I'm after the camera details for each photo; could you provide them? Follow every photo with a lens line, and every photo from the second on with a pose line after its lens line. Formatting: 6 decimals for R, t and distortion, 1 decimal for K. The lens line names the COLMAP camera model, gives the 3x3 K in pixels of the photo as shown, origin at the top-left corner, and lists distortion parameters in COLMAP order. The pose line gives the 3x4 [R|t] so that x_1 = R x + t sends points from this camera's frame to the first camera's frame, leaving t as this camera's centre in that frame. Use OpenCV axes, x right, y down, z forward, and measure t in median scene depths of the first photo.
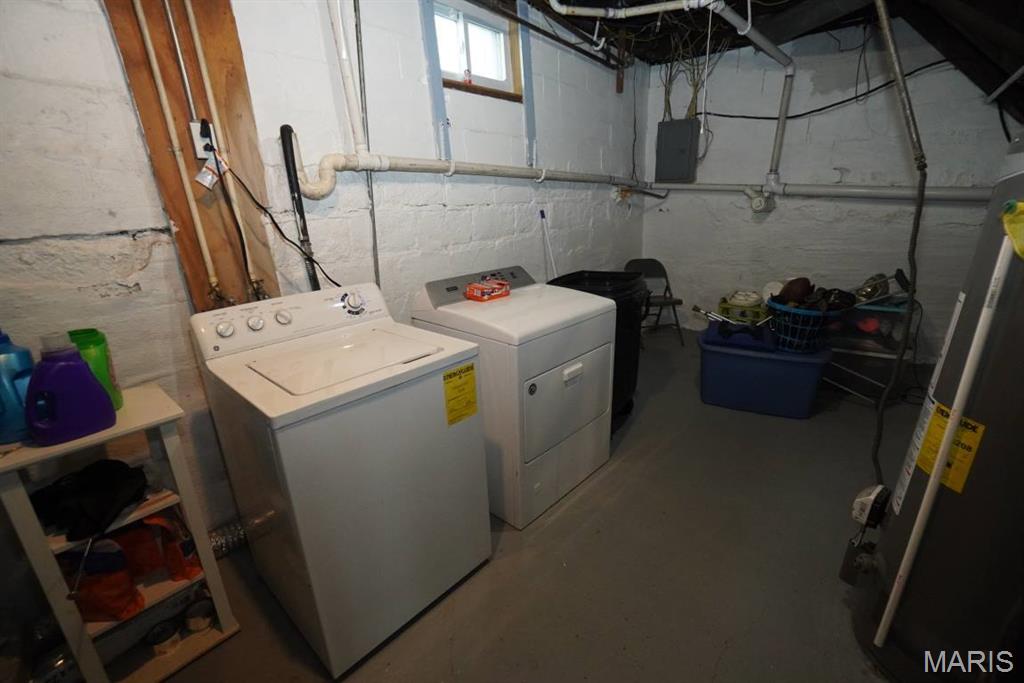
lens RADIAL K [[450.6, 0, 512.0], [0, 450.6, 341.5], [0, 0, 1]] dist [-0.043438, 0.001027]
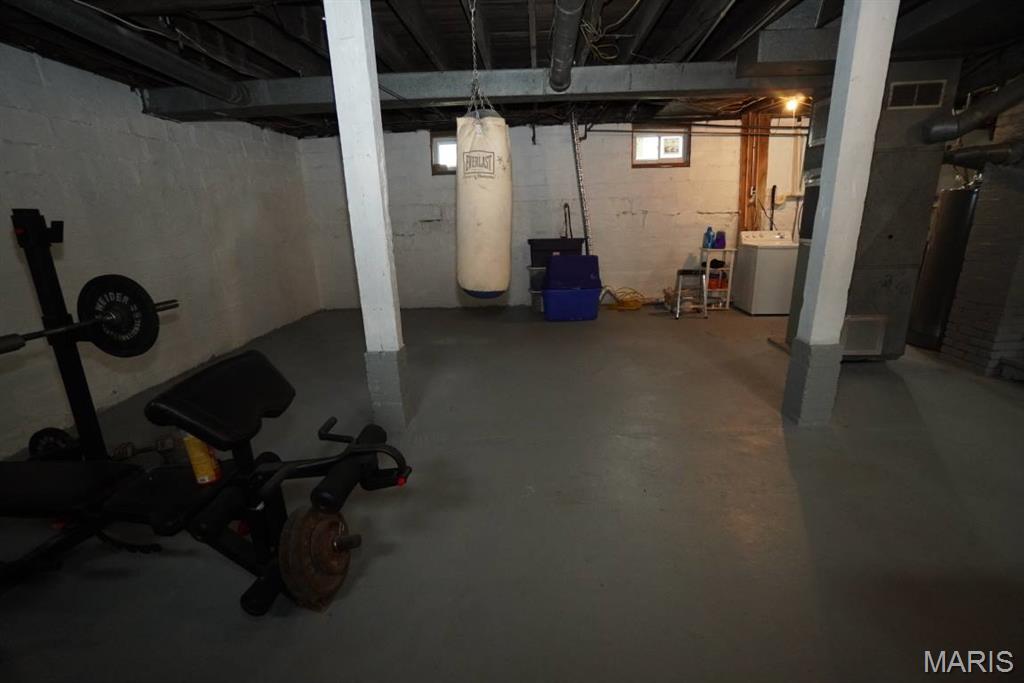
lens RADIAL K [[450.6, 0, 512.0], [0, 450.6, 341.5], [0, 0, 1]] dist [-0.043438, 0.001027]
pose [[0.586382, 0.229296, -0.776904, 1.404899], [-0.237223, 0.965660, 0.105957, 0.921913], [0.774520, 0.122168, 0.620640, -2.916354]]
